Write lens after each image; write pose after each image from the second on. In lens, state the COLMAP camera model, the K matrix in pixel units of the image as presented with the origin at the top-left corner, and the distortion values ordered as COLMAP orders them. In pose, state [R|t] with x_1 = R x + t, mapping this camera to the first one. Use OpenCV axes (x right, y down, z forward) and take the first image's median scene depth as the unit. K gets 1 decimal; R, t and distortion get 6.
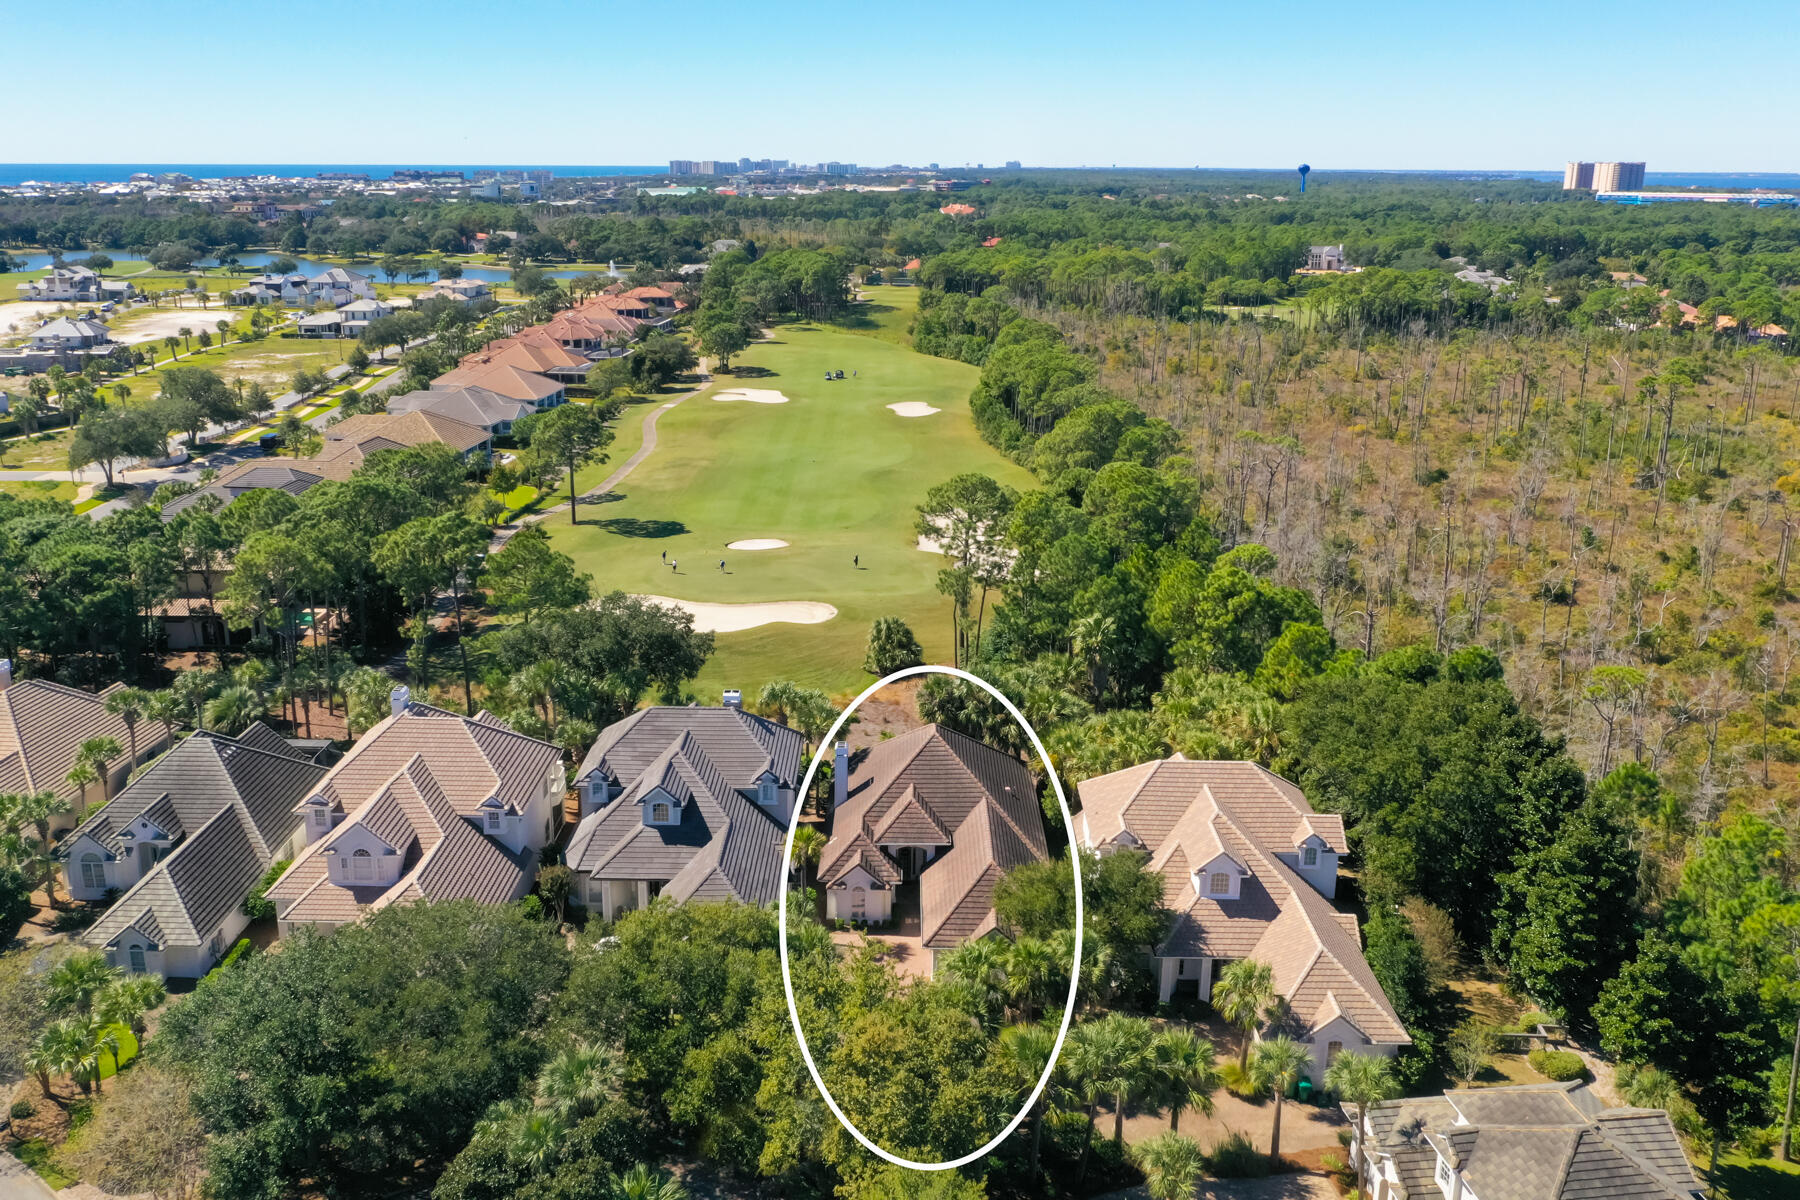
lens RADIAL K [[1466.4, 0, 894.5], [0, 1466.4, 545.2], [0, 0, 1]] dist [-0.003652, 0.000245]
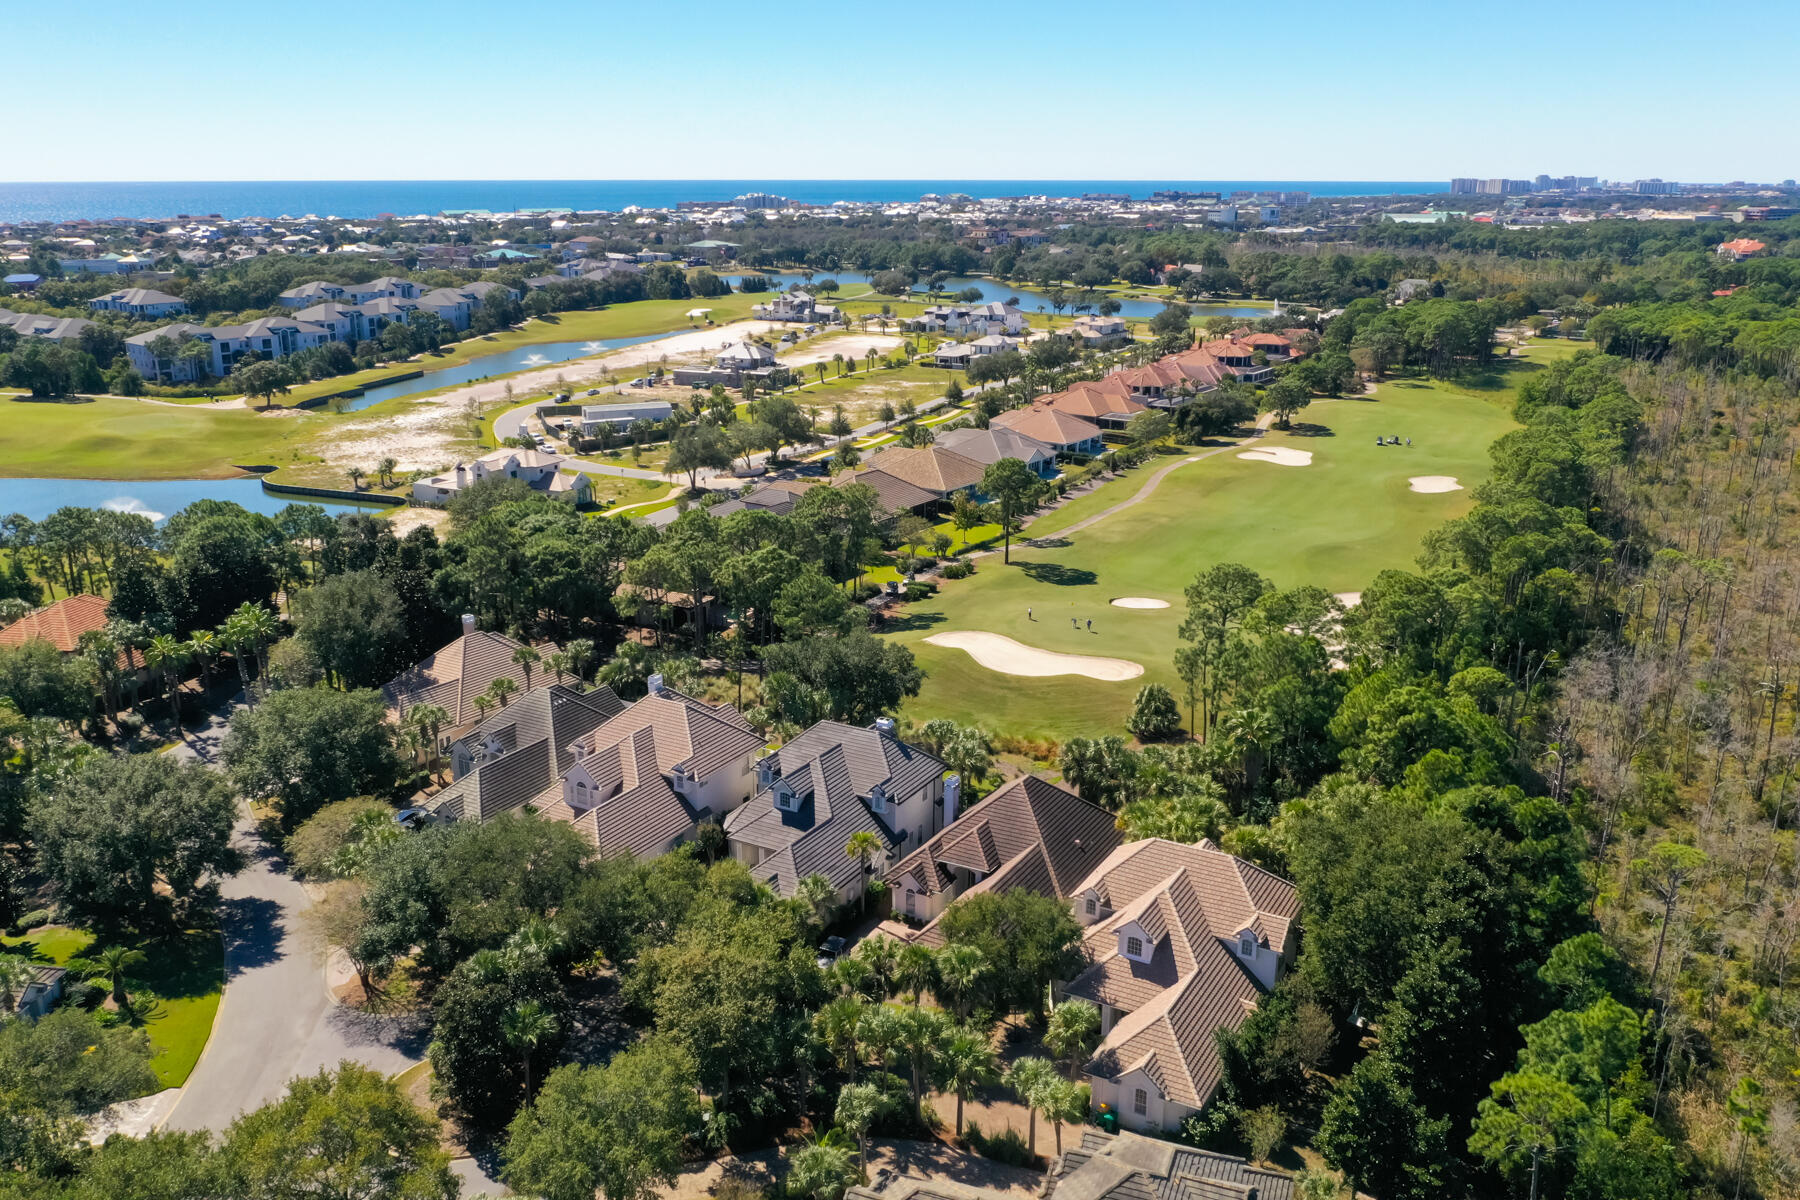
lens RADIAL K [[1516.8, 0, 900.0], [0, 1516.8, 600.0], [0, 0, 1]] dist [-0.005678, 0.001687]
pose [[0.872980, 0.128898, -0.470416, 0.224171], [-0.119674, 0.991573, 0.049613, -0.029811], [0.472847, 0.012986, 0.881049, -0.056470]]
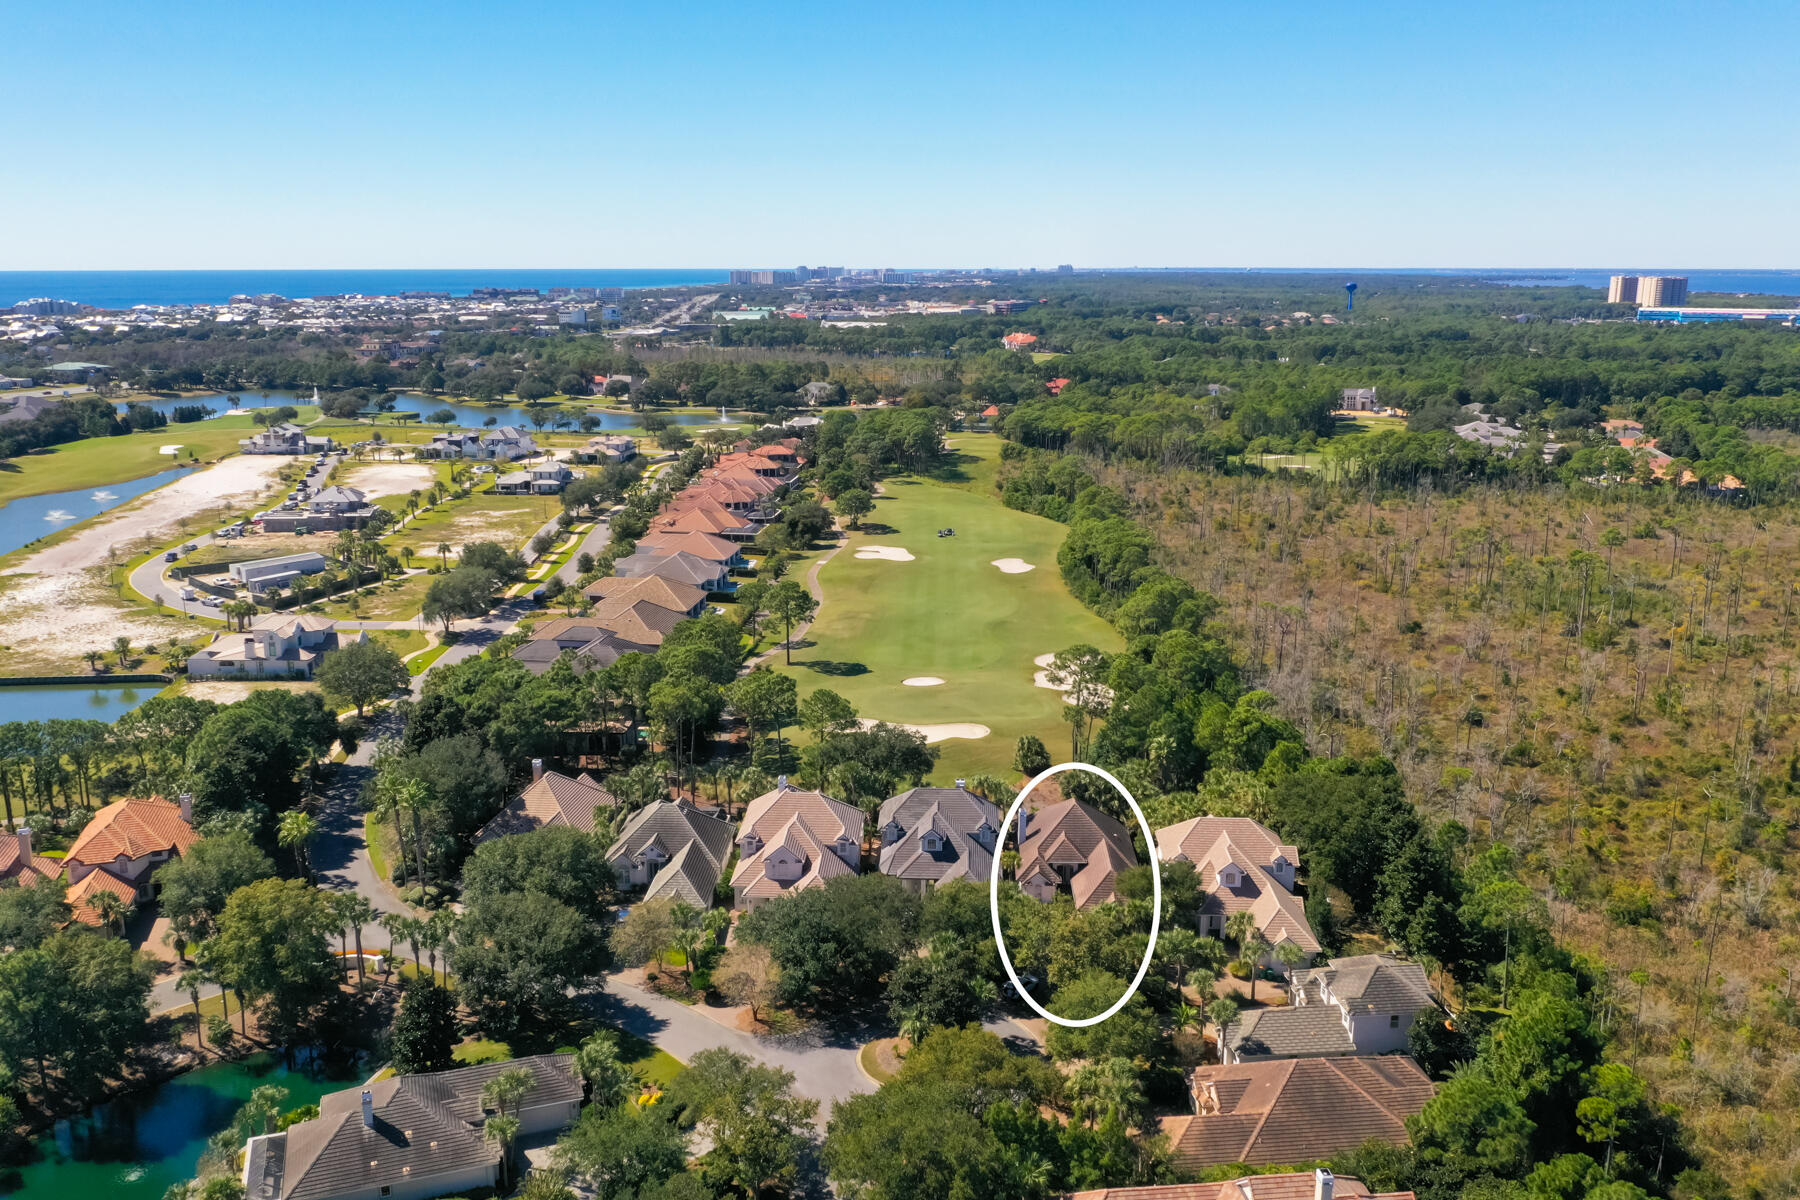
lens RADIAL K [[1516.8, 0, 900.0], [0, 1516.8, 600.0], [0, 0, 1]] dist [-0.005678, 0.001687]
pose [[0.999682, 0.001922, -0.025148, -0.063522], [-0.002619, 0.999613, -0.027695, -0.031268], [0.025085, 0.027752, 0.999300, -0.392989]]
